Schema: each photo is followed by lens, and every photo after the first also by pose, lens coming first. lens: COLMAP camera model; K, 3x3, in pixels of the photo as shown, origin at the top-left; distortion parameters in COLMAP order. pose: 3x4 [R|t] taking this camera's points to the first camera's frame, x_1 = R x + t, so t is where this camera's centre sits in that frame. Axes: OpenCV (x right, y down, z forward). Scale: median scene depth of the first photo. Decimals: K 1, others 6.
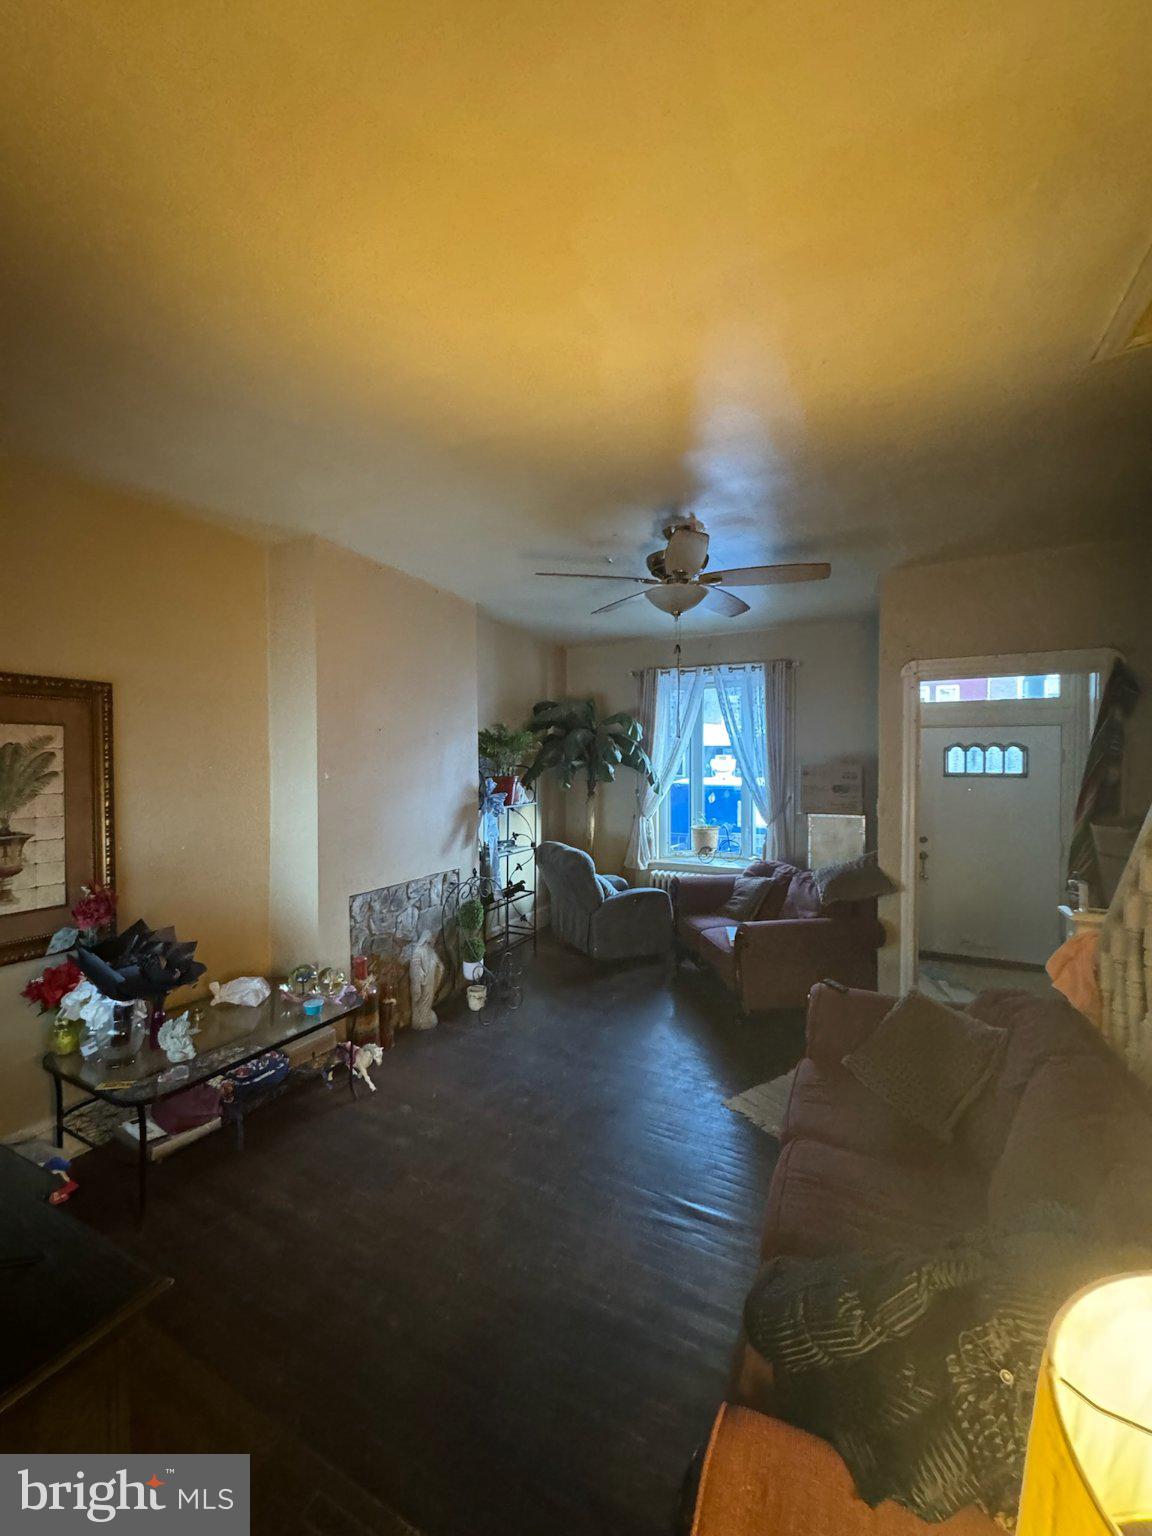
lens RADIAL K [[616.2, 0, 576.0], [0, 616.2, 768.0], [0, 0, 1]] dist [0.001177, -0.000153]
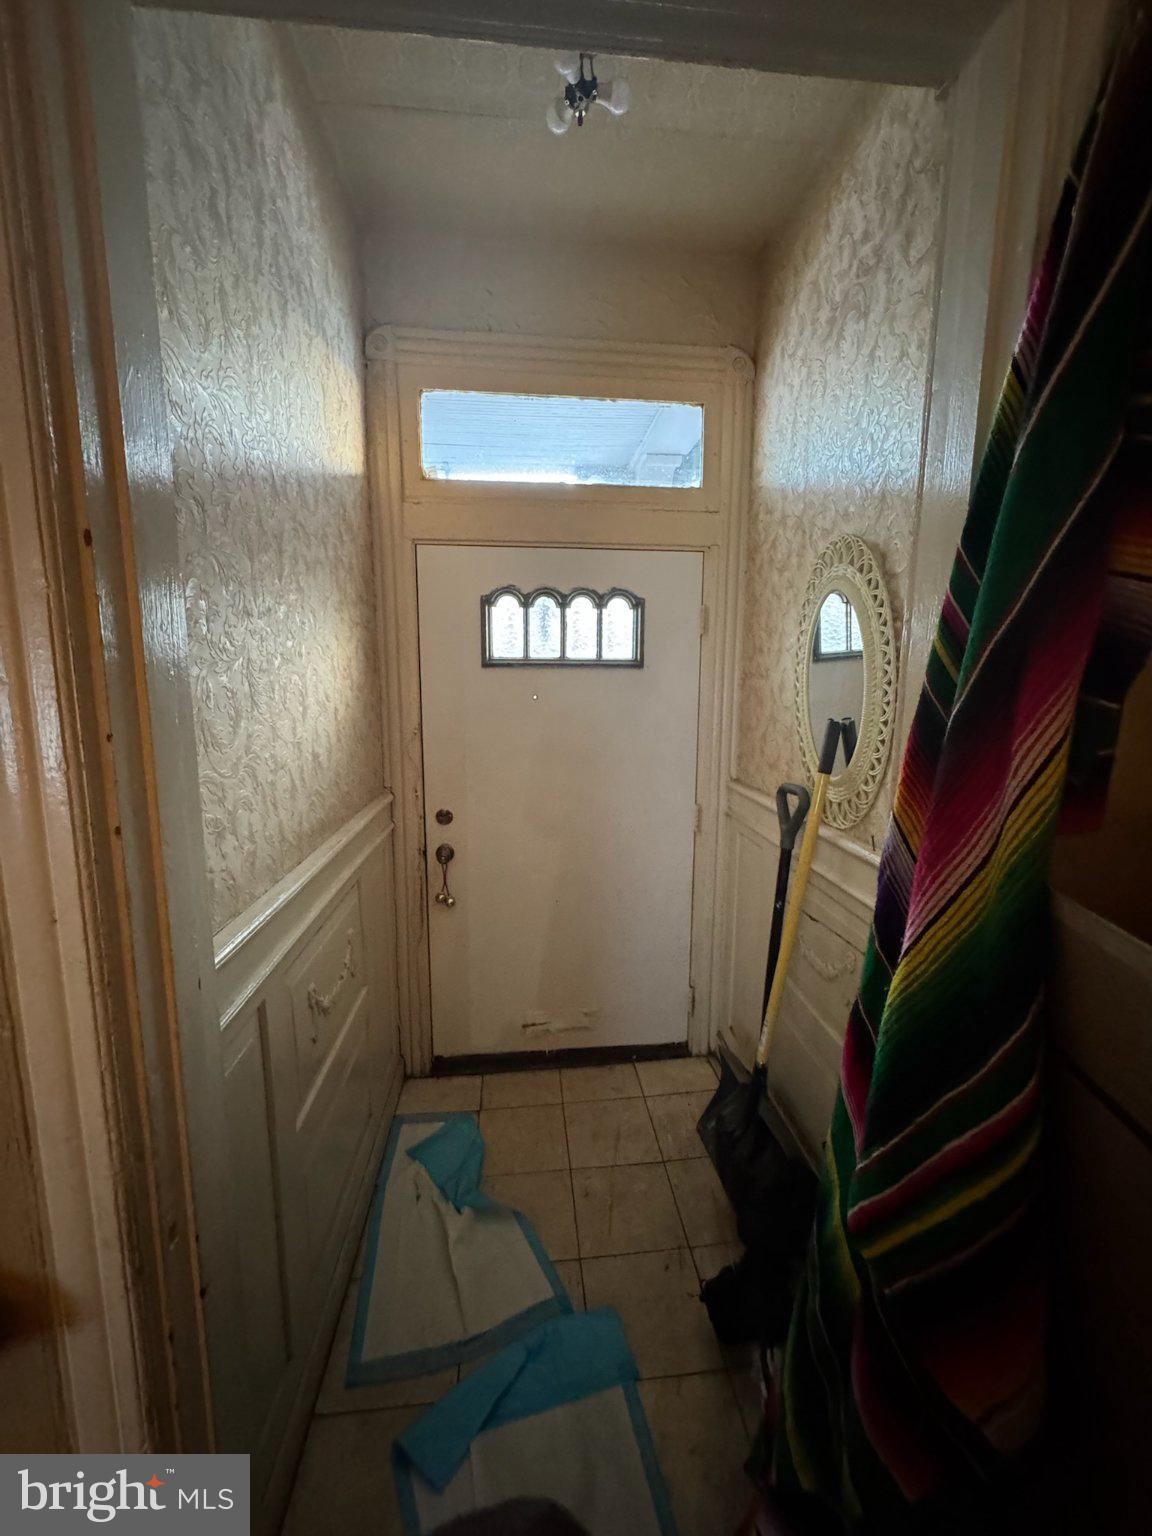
lens RADIAL K [[616.2, 0, 576.0], [0, 616.2, 768.0], [0, 0, 1]] dist [0.001177, -0.000153]
pose [[0.844058, -0.073053, 0.531252, 0.431934], [0.000216, 0.990724, 0.135891, 0.025820], [-0.536251, -0.114585, 0.836245, 0.620112]]
